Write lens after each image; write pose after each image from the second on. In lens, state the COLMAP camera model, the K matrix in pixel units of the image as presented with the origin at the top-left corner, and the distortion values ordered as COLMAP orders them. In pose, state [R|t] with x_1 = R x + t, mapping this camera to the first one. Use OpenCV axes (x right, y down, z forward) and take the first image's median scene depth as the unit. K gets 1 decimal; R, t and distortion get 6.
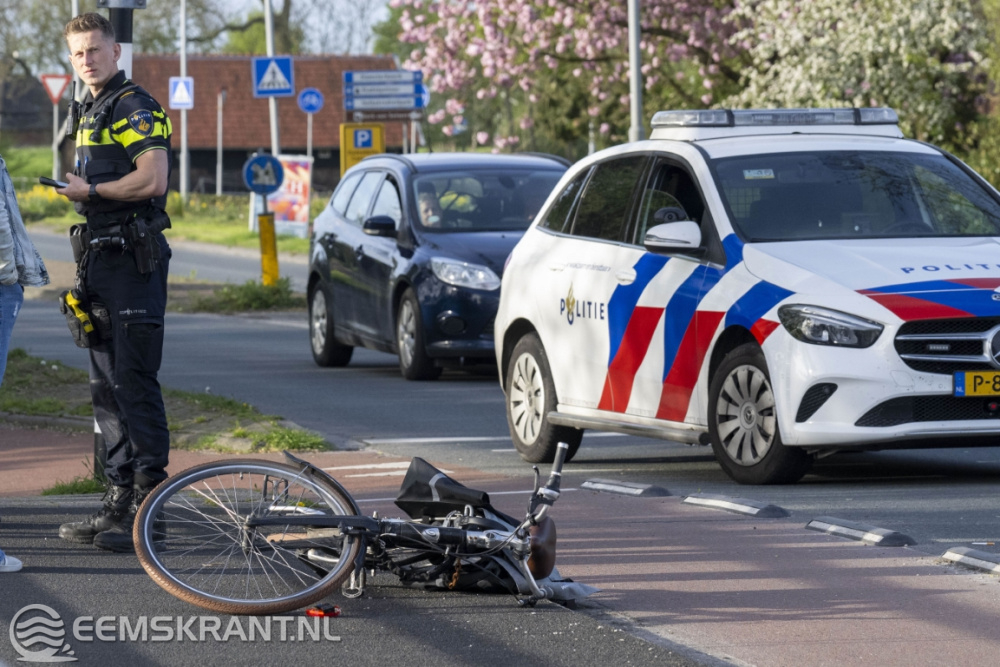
lens RADIAL K [[4493.3, 0, 499.0], [0, 4493.3, 332.3], [0, 0, 1]] dist [0.122725, 0.000000]
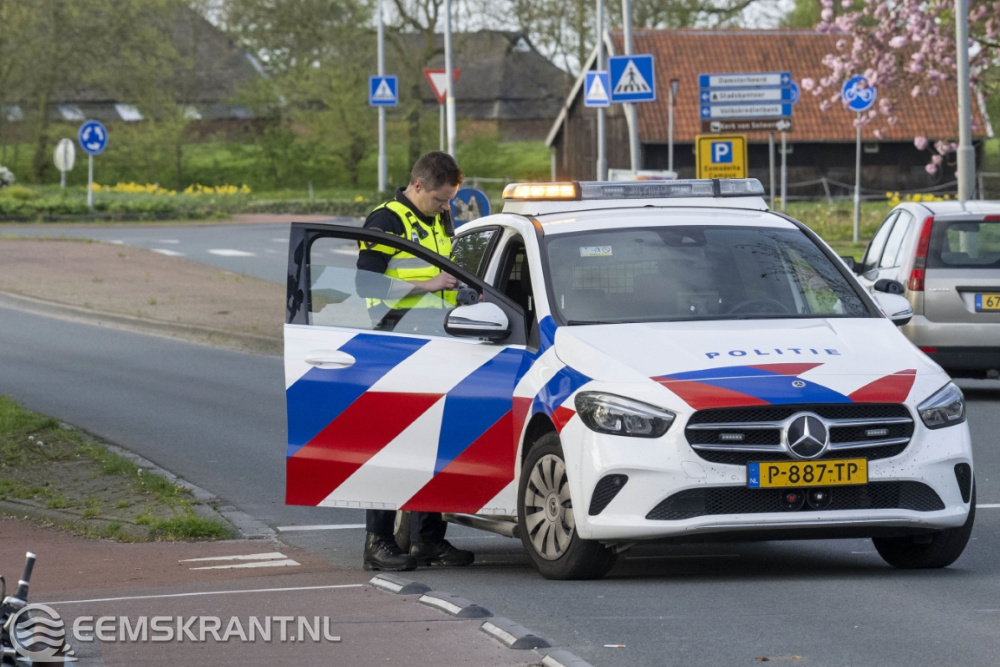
lens RADIAL K [[5221.6, 0, 500.6], [0, 5221.6, 334.6], [0, 0, 1]] dist [-0.004601, 0.000000]
pose [[0.997365, -0.003394, -0.072461, 0.127268], [0.002800, 0.999962, -0.008295, -0.009168], [0.072486, 0.008071, 0.997337, -0.109578]]
